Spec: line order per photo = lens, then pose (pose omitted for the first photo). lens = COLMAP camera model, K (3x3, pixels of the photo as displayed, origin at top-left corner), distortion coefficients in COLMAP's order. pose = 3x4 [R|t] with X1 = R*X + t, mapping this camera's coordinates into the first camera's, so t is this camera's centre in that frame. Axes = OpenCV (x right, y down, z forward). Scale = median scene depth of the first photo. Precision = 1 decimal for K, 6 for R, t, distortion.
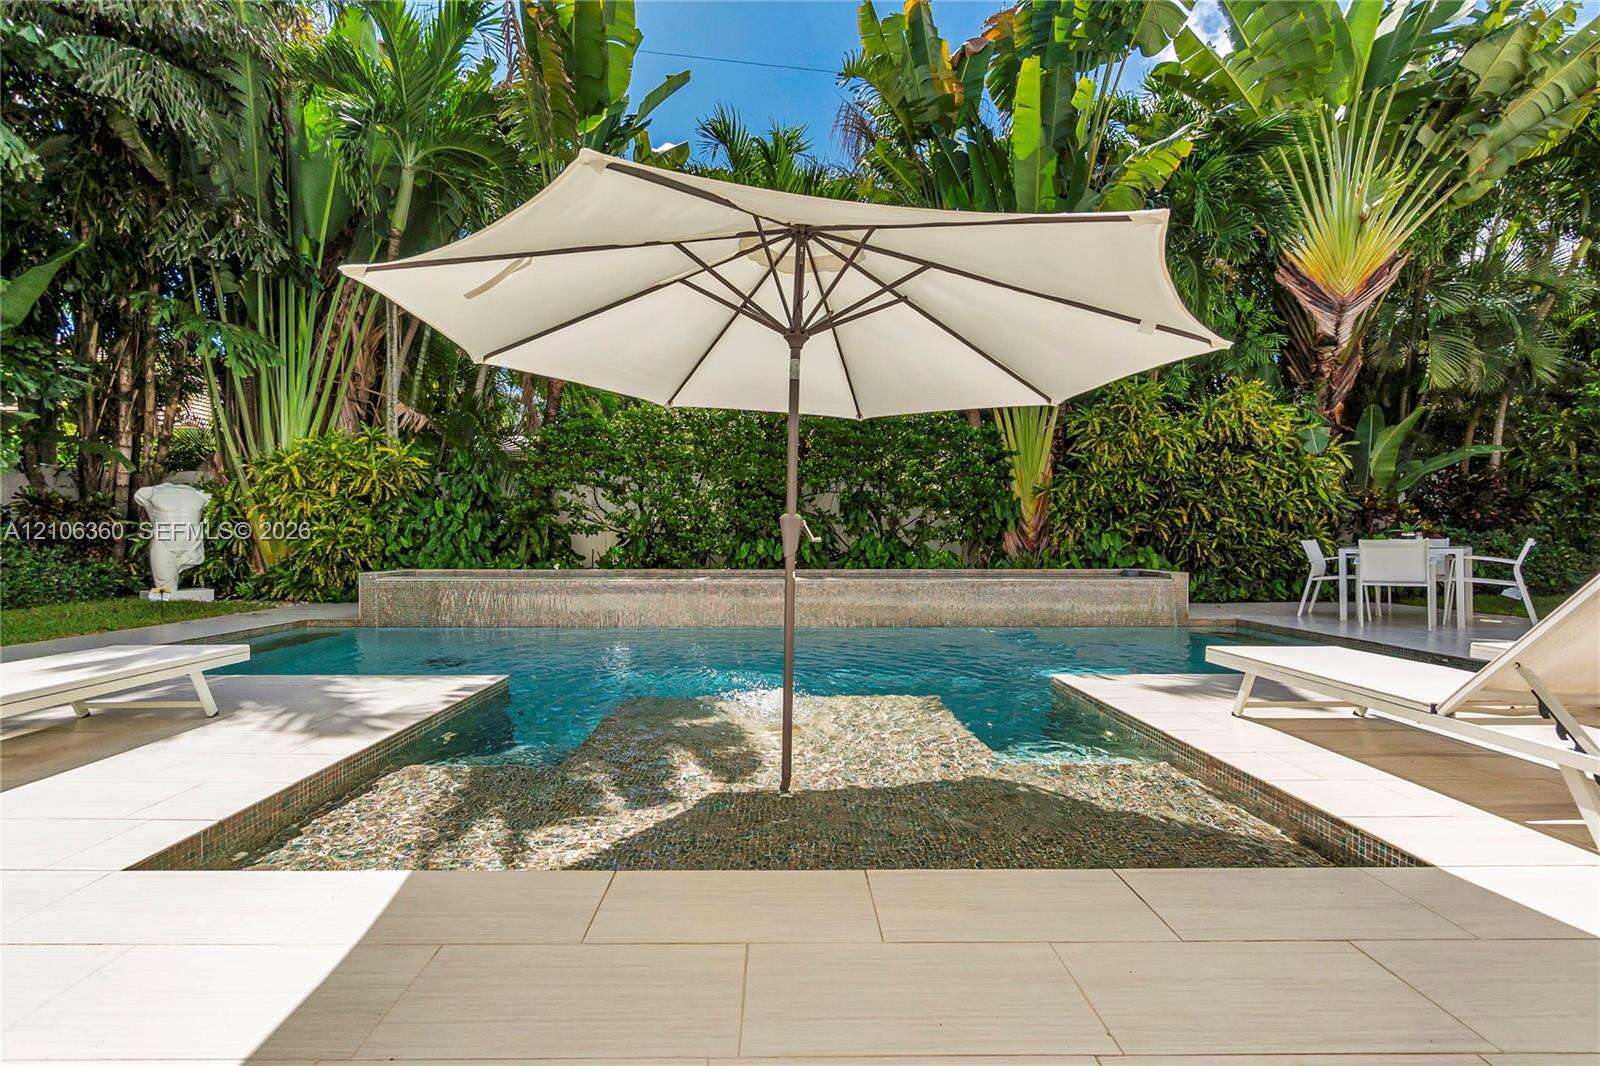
lens RADIAL K [[706.8, 0, 784.9], [0, 706.8, 540.9], [0, 0, 1]] dist [-0.000885, -0.000060]
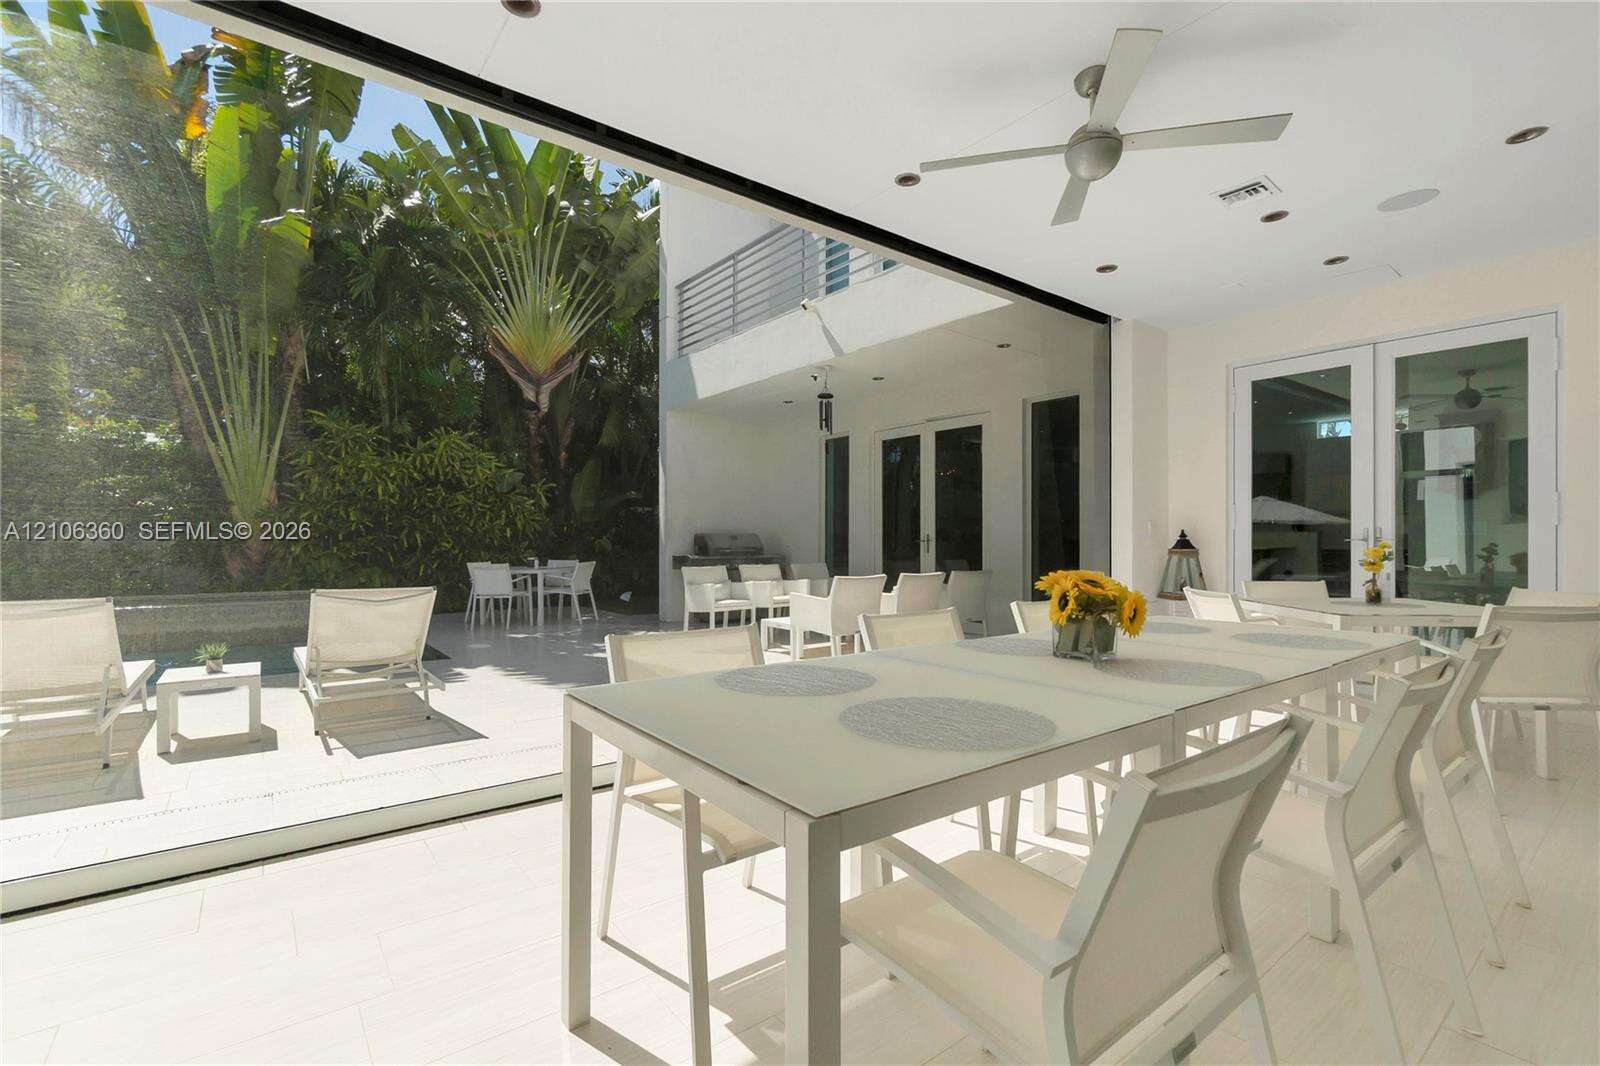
lens RADIAL K [[706.8, 0, 784.9], [0, 706.8, 540.9], [0, 0, 1]] dist [-0.000885, -0.000060]
pose [[0.790475, 0.002524, 0.612490, 0.352880], [0.001265, 0.999983, -0.005753, -0.028671], [-0.612494, 0.005322, 0.790458, -0.305325]]
